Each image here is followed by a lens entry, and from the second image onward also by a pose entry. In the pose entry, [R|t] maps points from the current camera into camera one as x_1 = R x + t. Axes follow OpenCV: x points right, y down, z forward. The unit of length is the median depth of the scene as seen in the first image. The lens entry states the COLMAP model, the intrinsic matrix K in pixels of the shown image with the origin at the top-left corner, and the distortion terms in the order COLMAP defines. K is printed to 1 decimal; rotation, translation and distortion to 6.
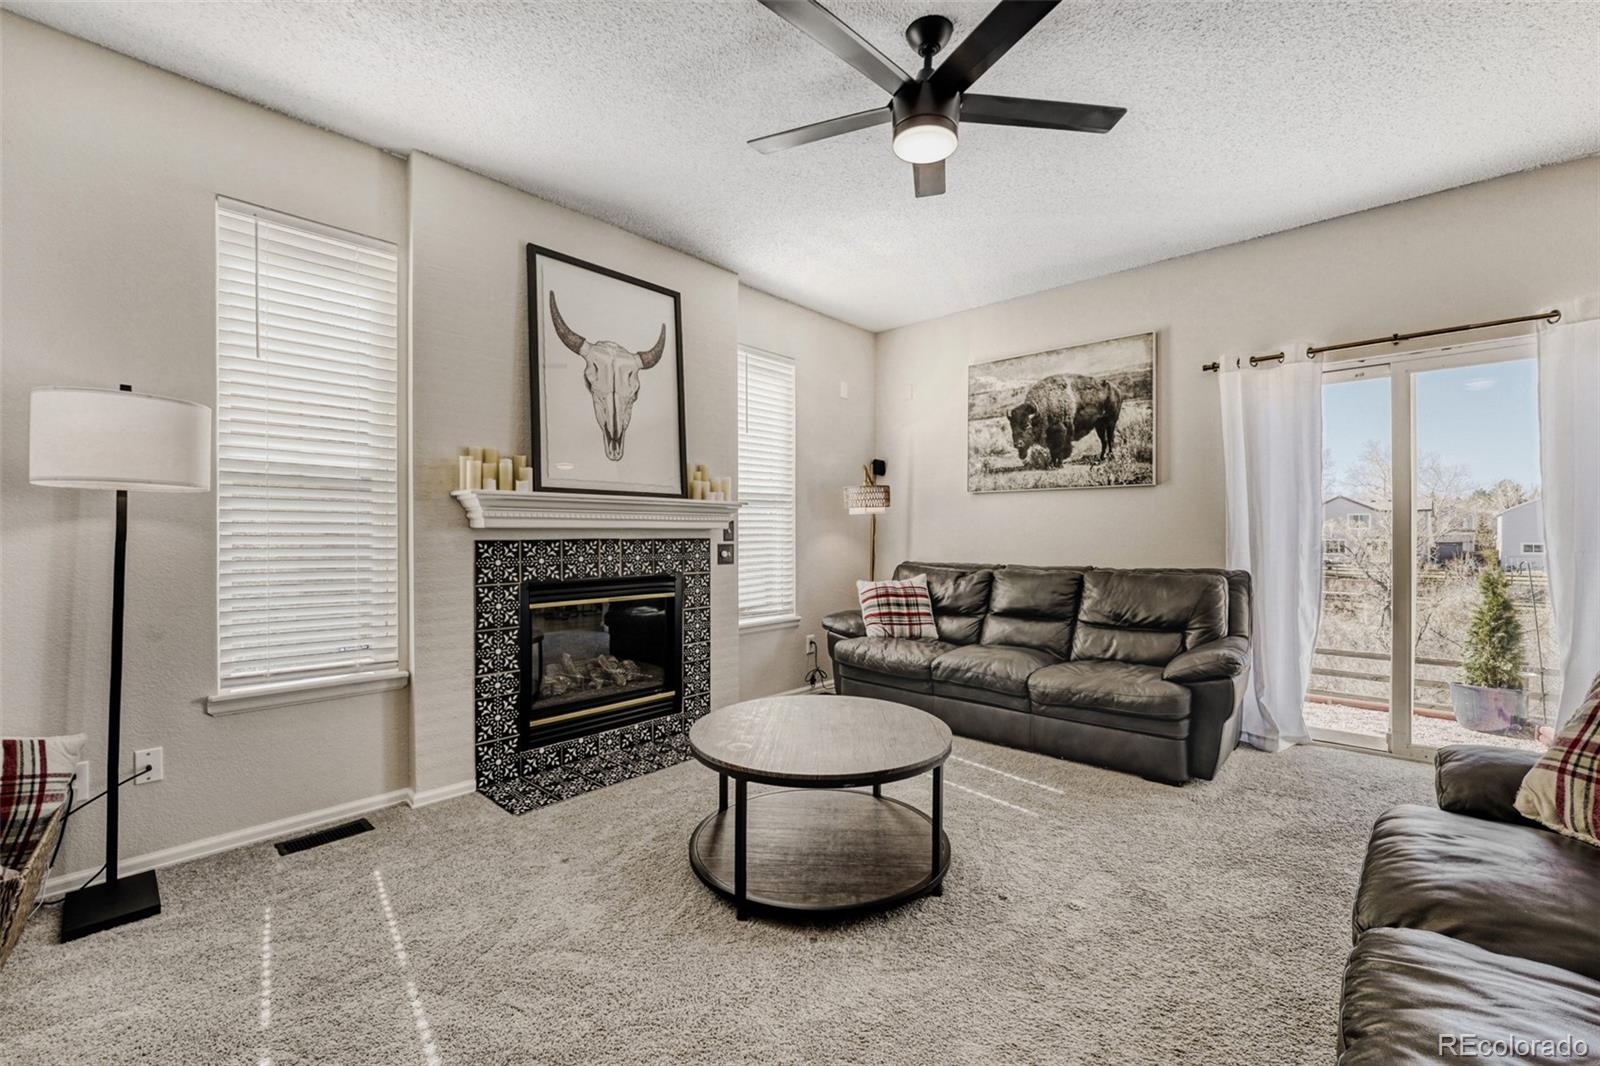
lens RADIAL K [[661.1, 0, 836.9], [0, 661.1, 533.3], [0, 0, 1]] dist [-0.028817, 0.003440]
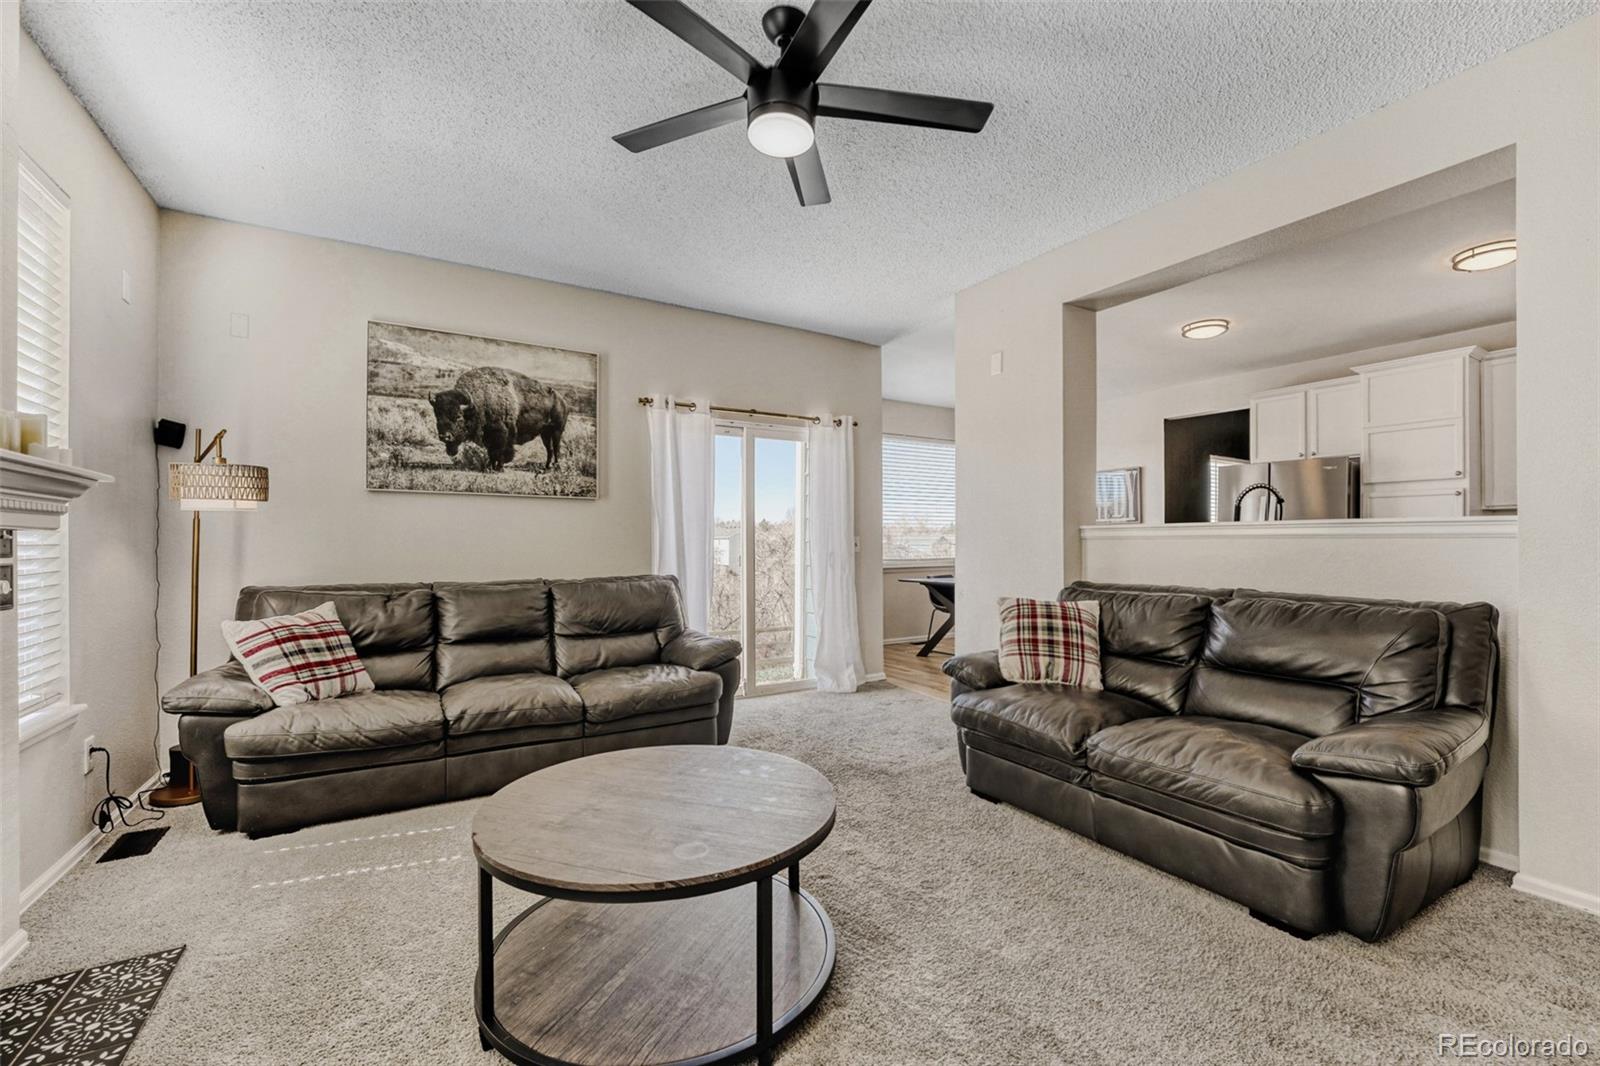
lens RADIAL K [[661.1, 0, 761.8], [0, 661.1, 548.5], [0, 0, 1]] dist [-0.028817, 0.003440]
pose [[0.305849, -0.000038, 0.952080, -0.423948], [-0.000151, 1.000000, 0.000088, 0.005974], [-0.952080, -0.000171, 0.305849, 0.396106]]
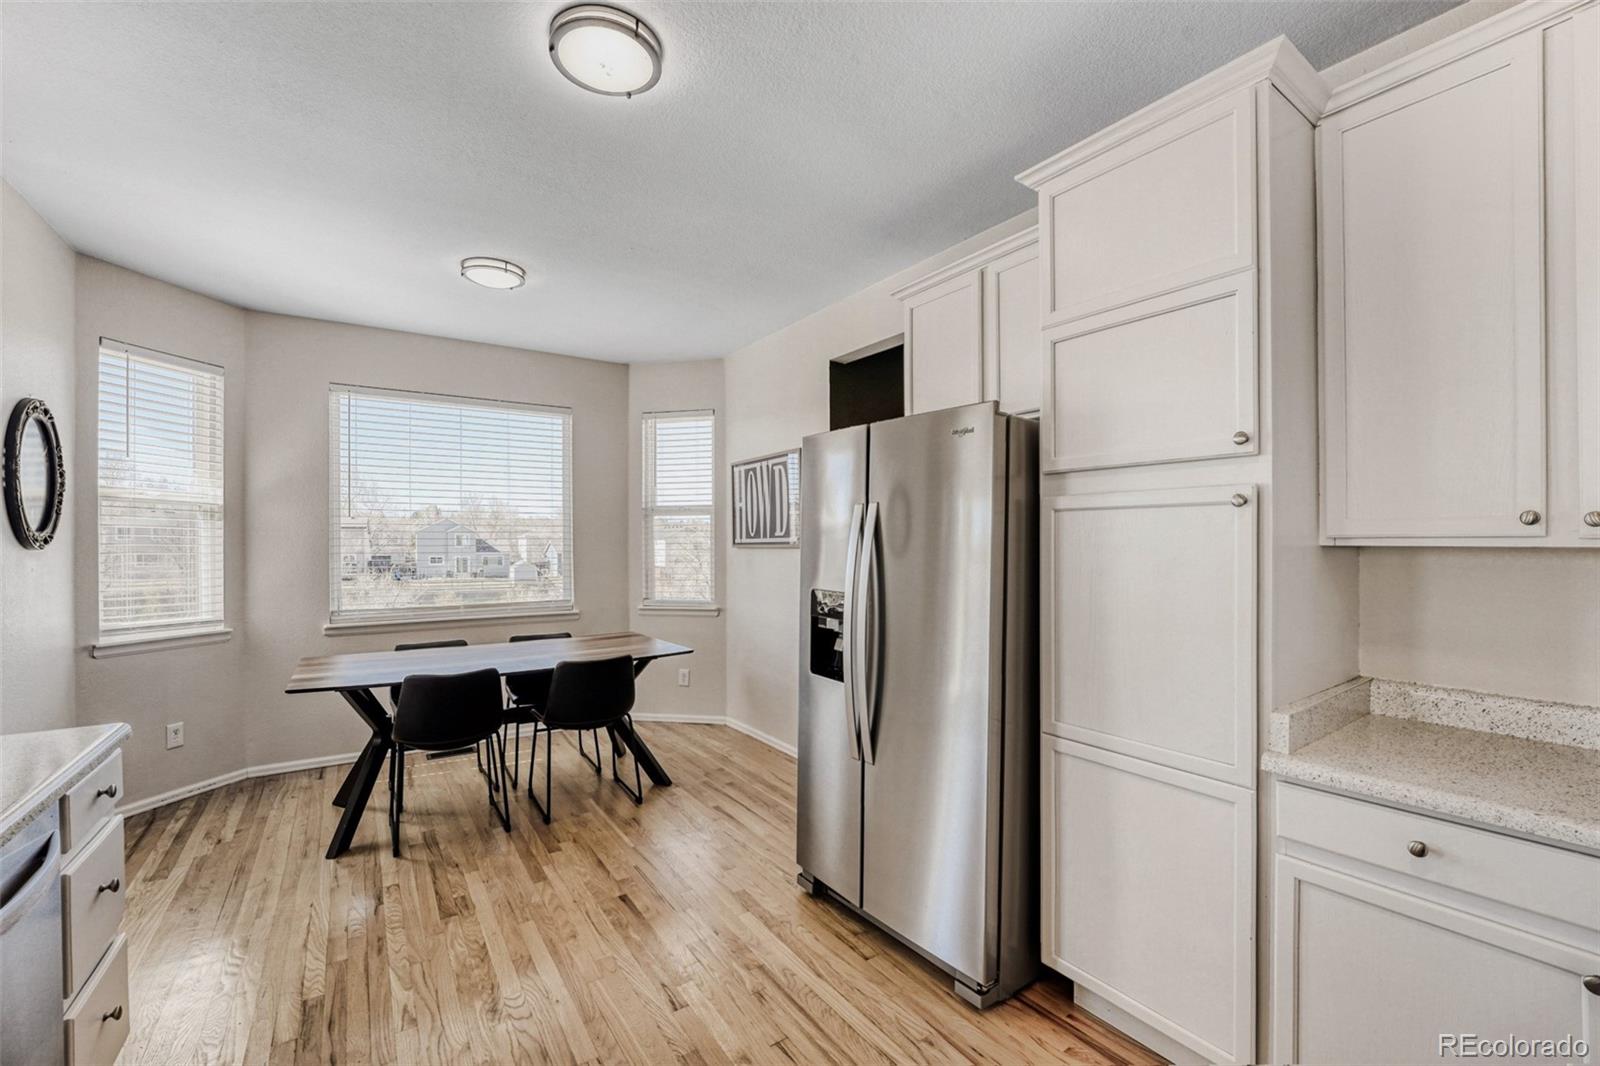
lens RADIAL K [[661.1, 0, 791.9], [0, 661.1, 542.7], [0, 0, 1]] dist [-0.028817, 0.003440]
pose [[0.249721, 0.009087, 0.968275, 0.540879], [-0.001871, 0.999959, -0.008902, -0.059034], [-0.968316, 0.000412, 0.249728, -0.229902]]
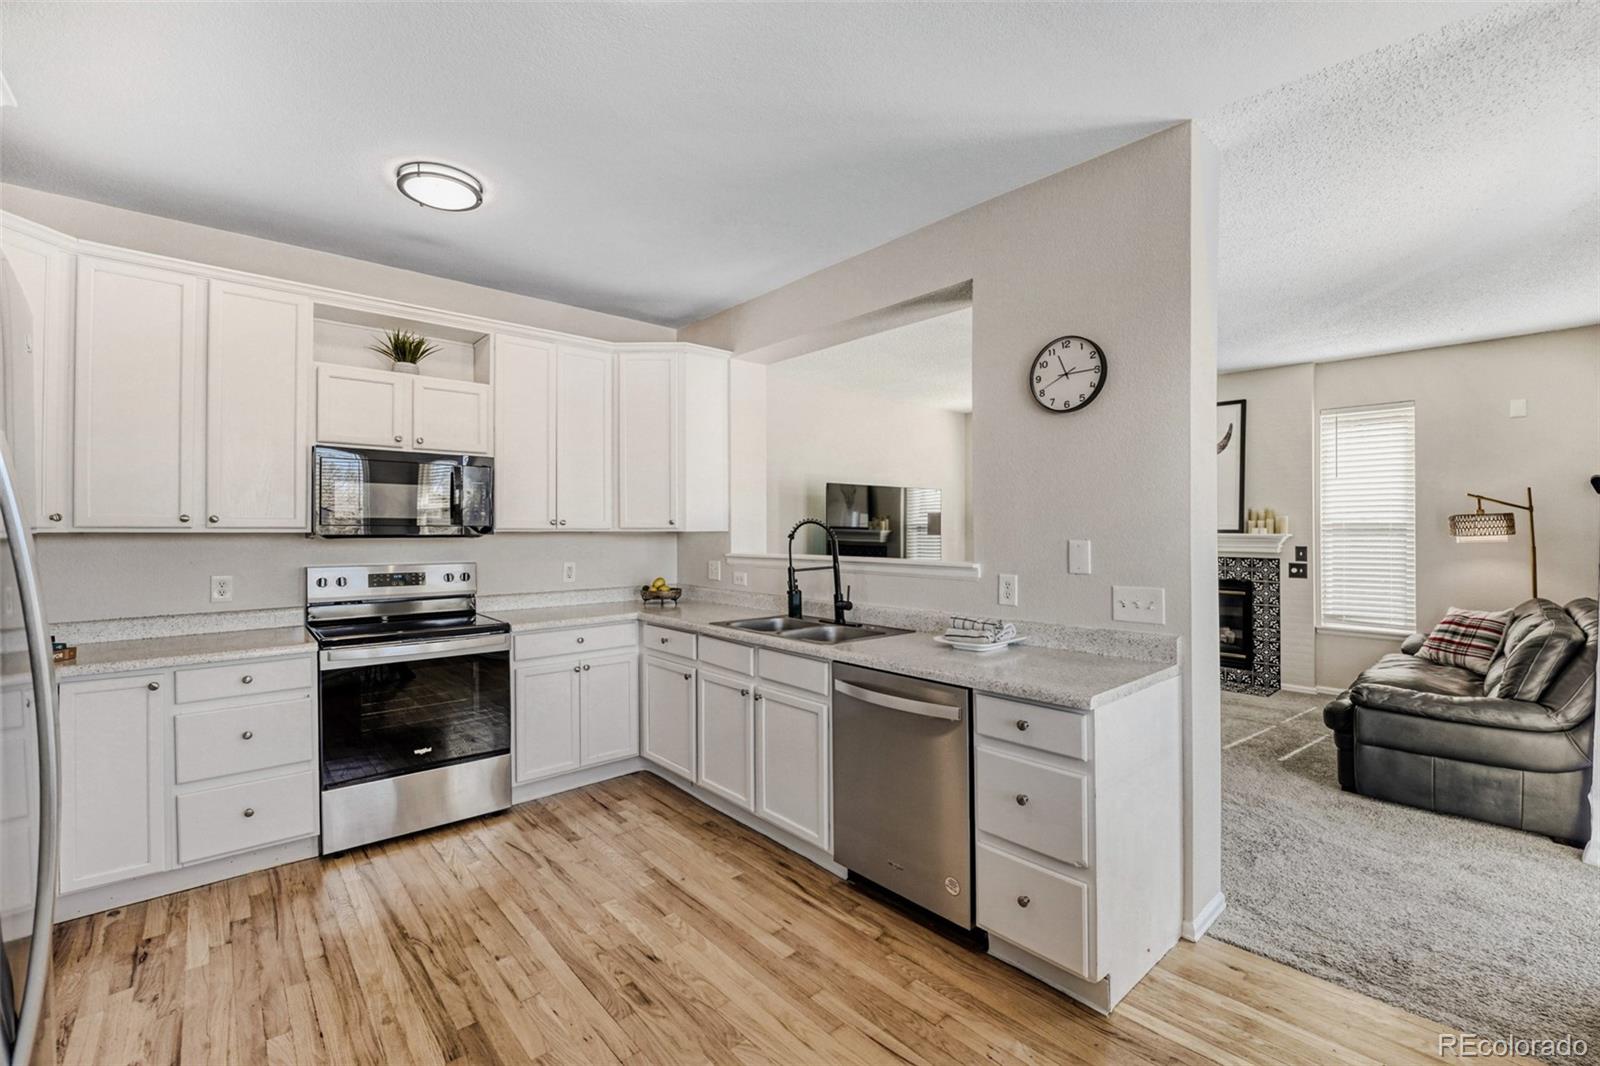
lens RADIAL K [[661.1, 0, 795.5], [0, 661.1, 523.3], [0, 0, 1]] dist [-0.028817, 0.003440]
pose [[-0.111293, -0.000809, -0.993787, 1.263176], [0.000982, 0.999999, -0.000924, -0.065537], [0.993787, -0.001078, -0.111292, 0.106345]]
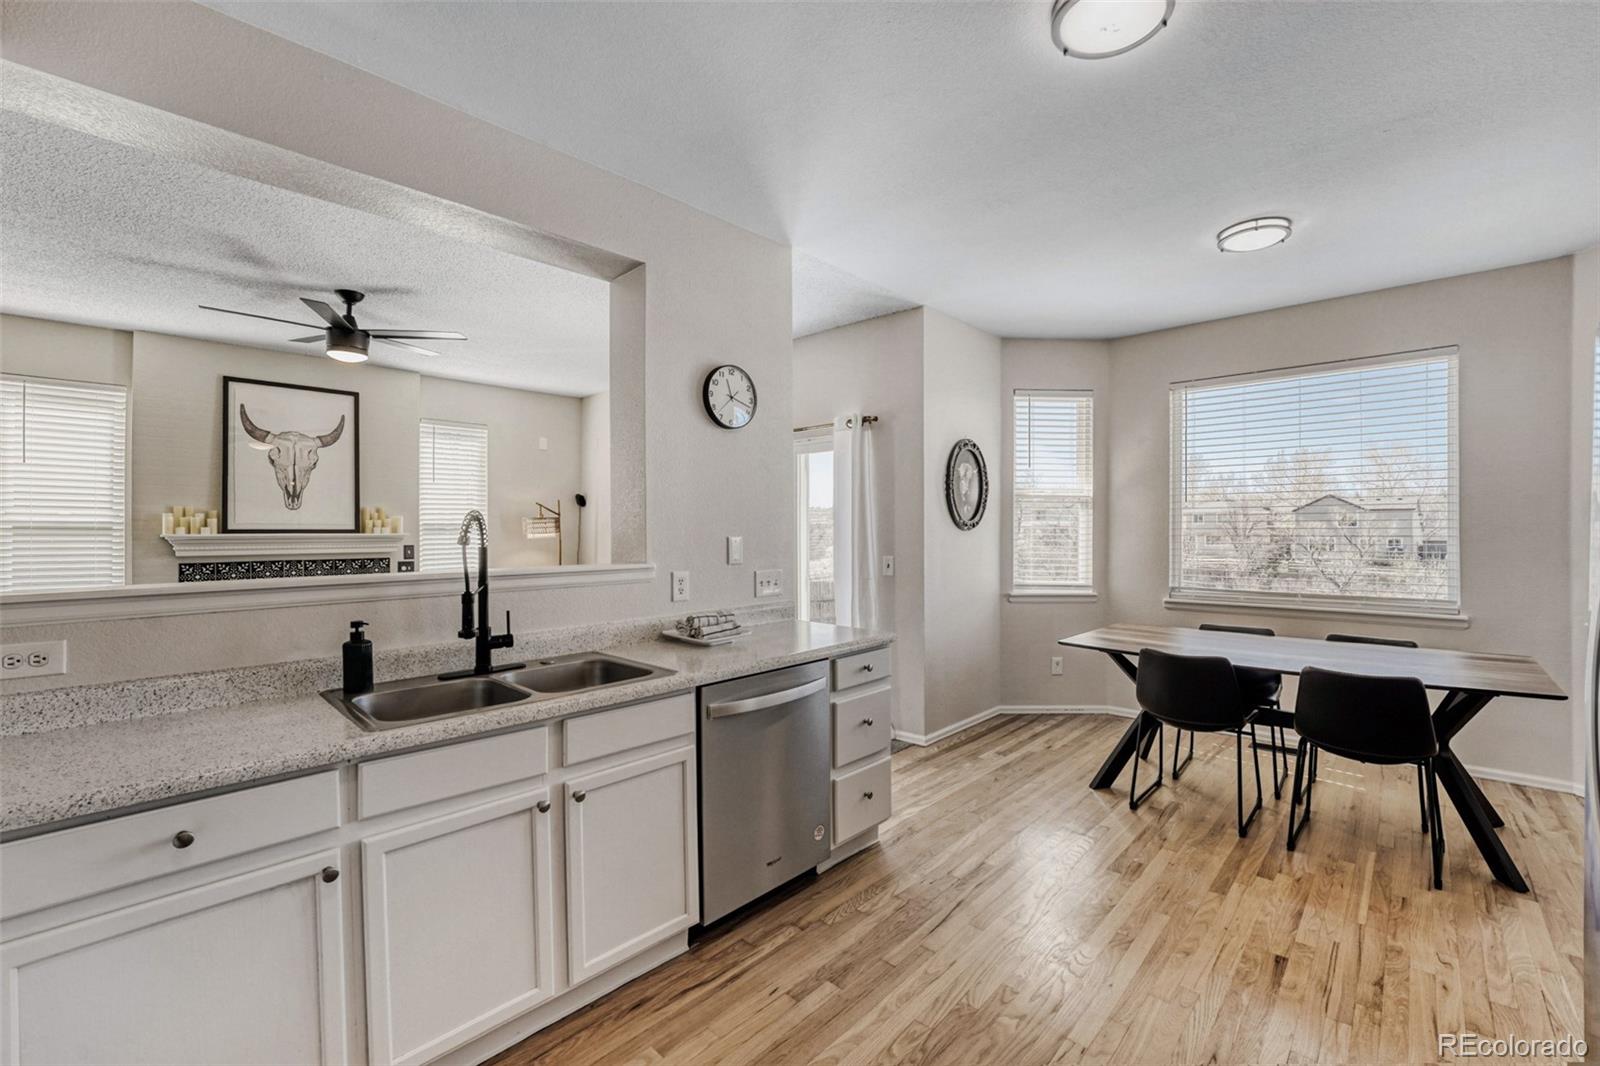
lens RADIAL K [[661.1, 0, 845.9], [0, 661.1, 527.1], [0, 0, 1]] dist [-0.028817, 0.003440]
pose [[0.999982, 0.004891, 0.003440, 0.768319], [-0.004888, 0.999988, -0.001033, -0.060438], [-0.003445, 0.001017, 0.999994, -0.421553]]
